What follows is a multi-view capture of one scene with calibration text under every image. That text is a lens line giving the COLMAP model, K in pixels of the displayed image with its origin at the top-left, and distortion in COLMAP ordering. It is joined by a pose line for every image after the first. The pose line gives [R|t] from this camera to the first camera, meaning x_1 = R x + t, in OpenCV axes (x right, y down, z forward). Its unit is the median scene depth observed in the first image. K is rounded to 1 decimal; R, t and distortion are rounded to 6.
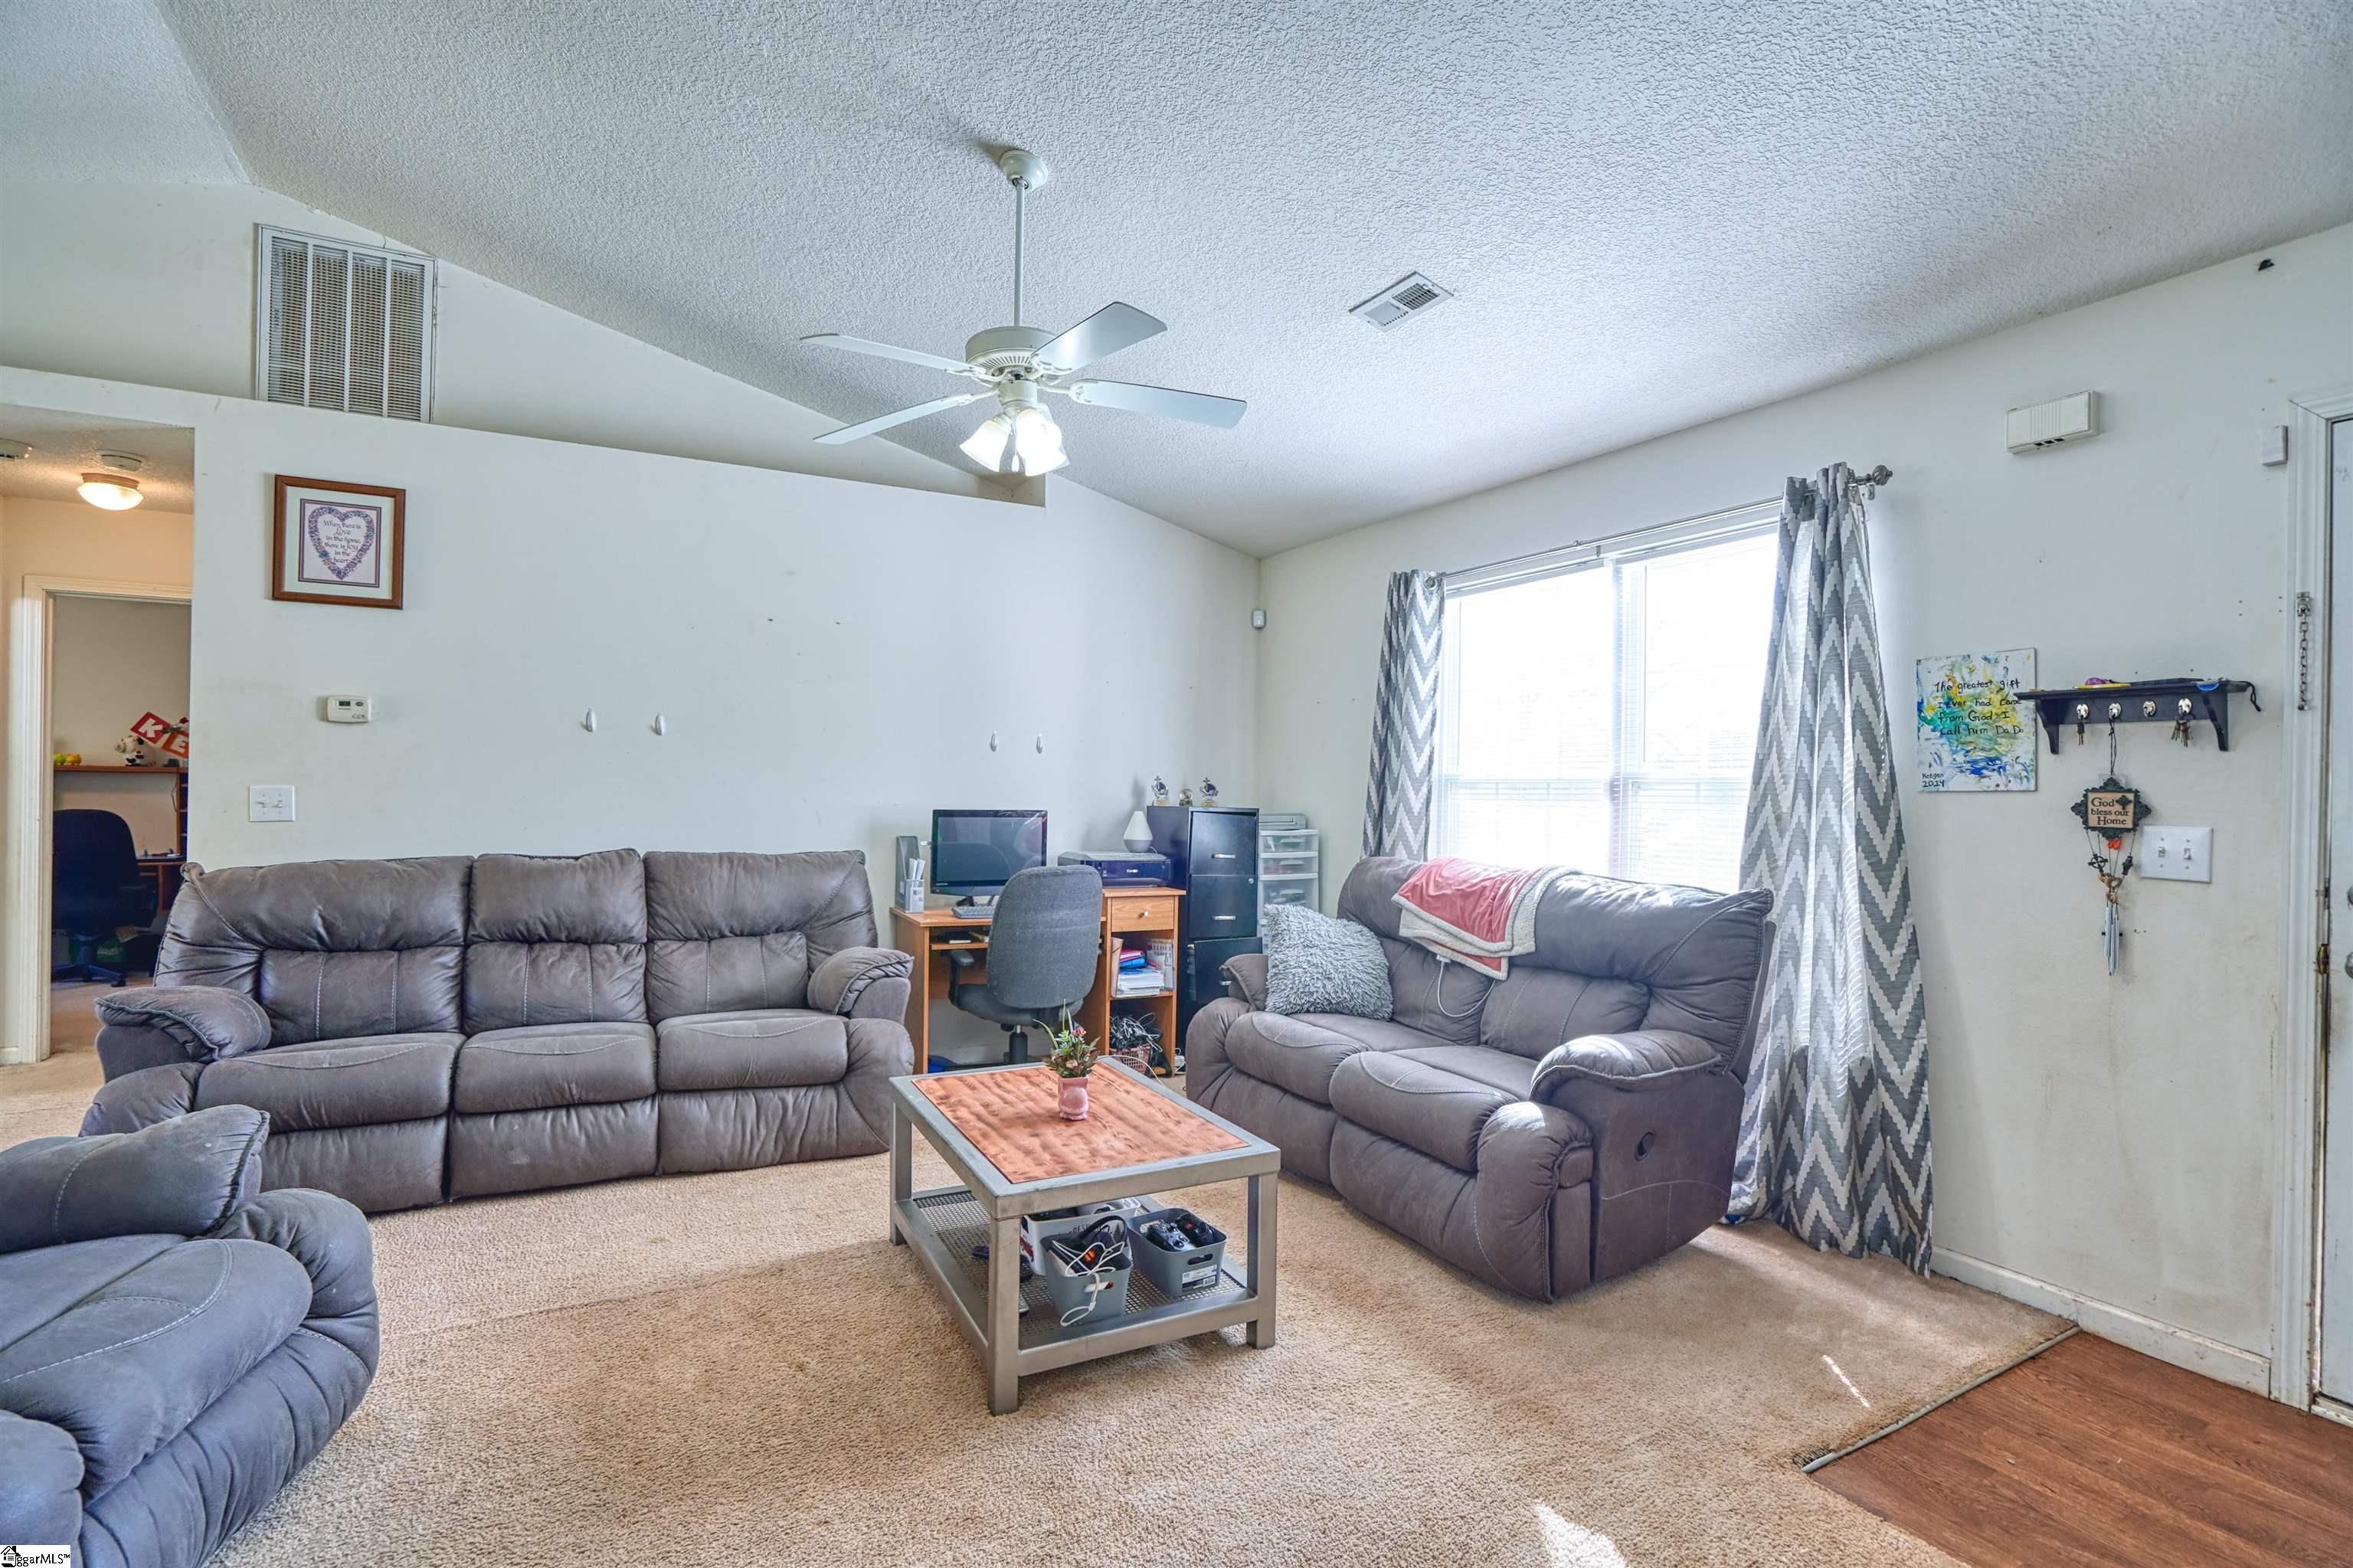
lens RADIAL K [[1115.8, 0, 1146.6], [0, 1115.8, 781.5], [0, 0, 1]] dist [-0.051394, 0.019410]
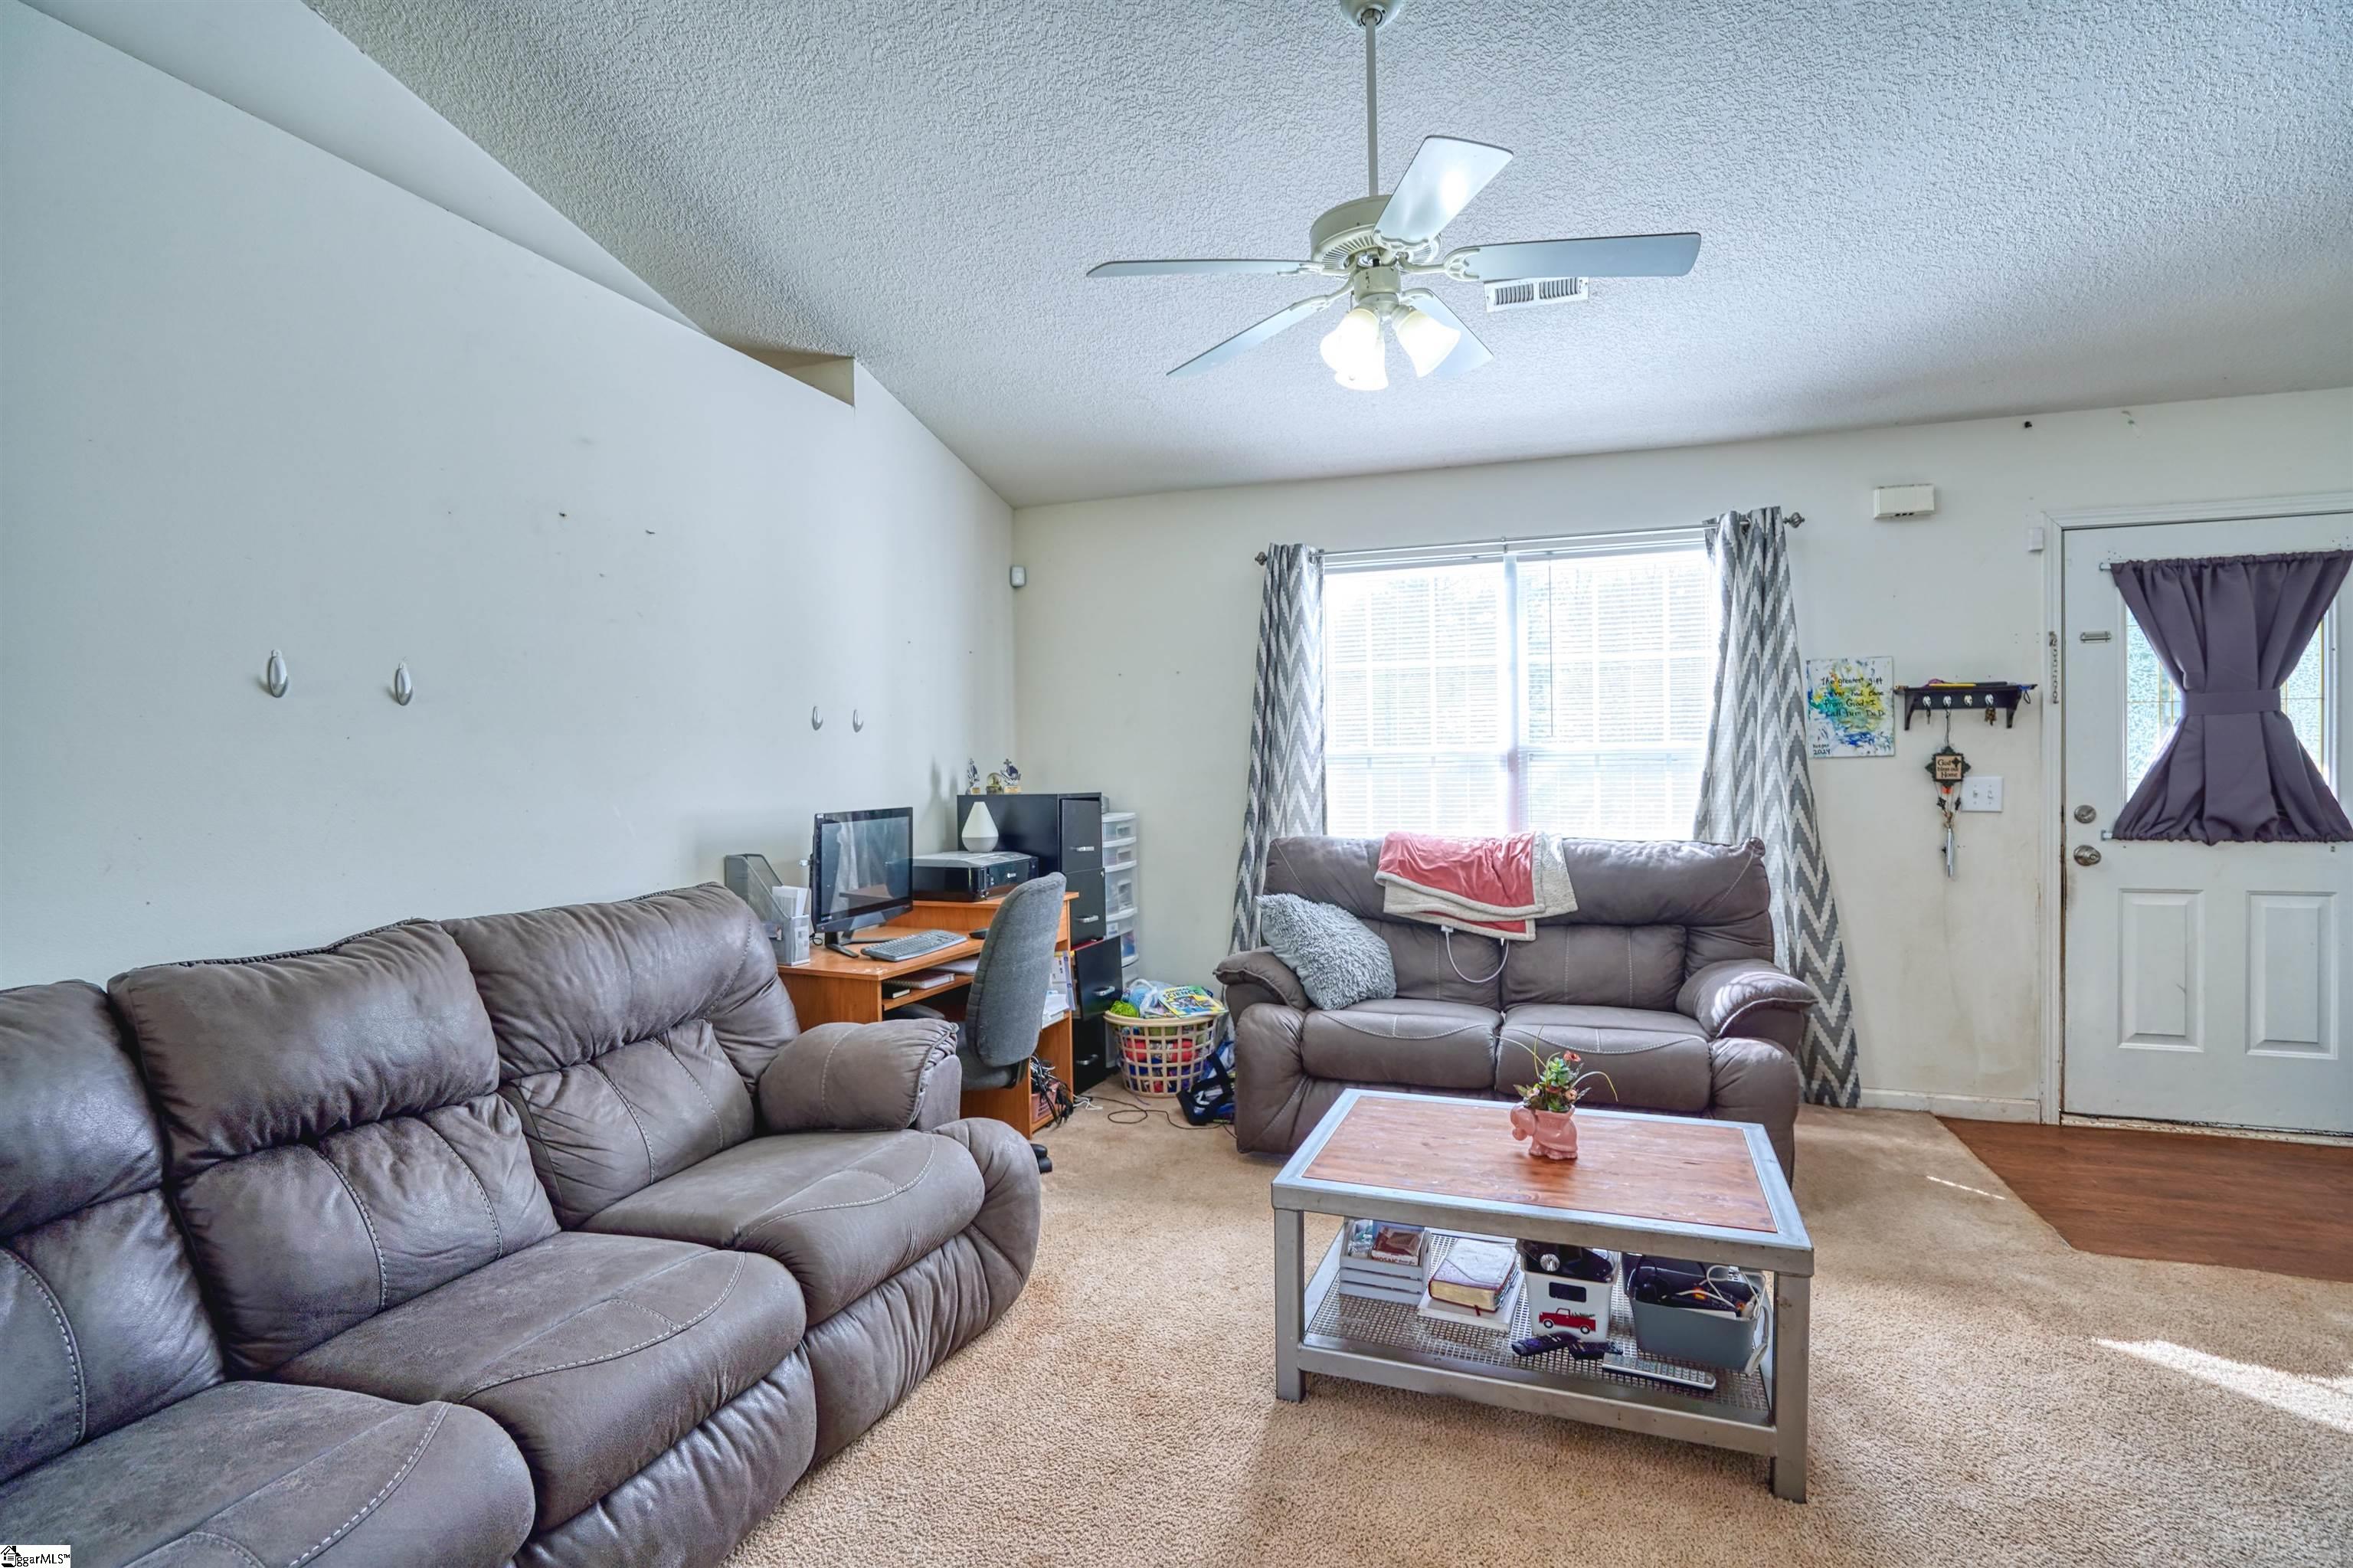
lens RADIAL K [[1115.8, 0, 1146.6], [0, 1115.8, 781.5], [0, 0, 1]] dist [-0.051394, 0.019410]
pose [[0.734961, -0.036870, 0.677106, -0.766190], [0.019503, 0.999257, 0.033243, -0.021384], [-0.677828, -0.011227, 0.735134, 0.518095]]
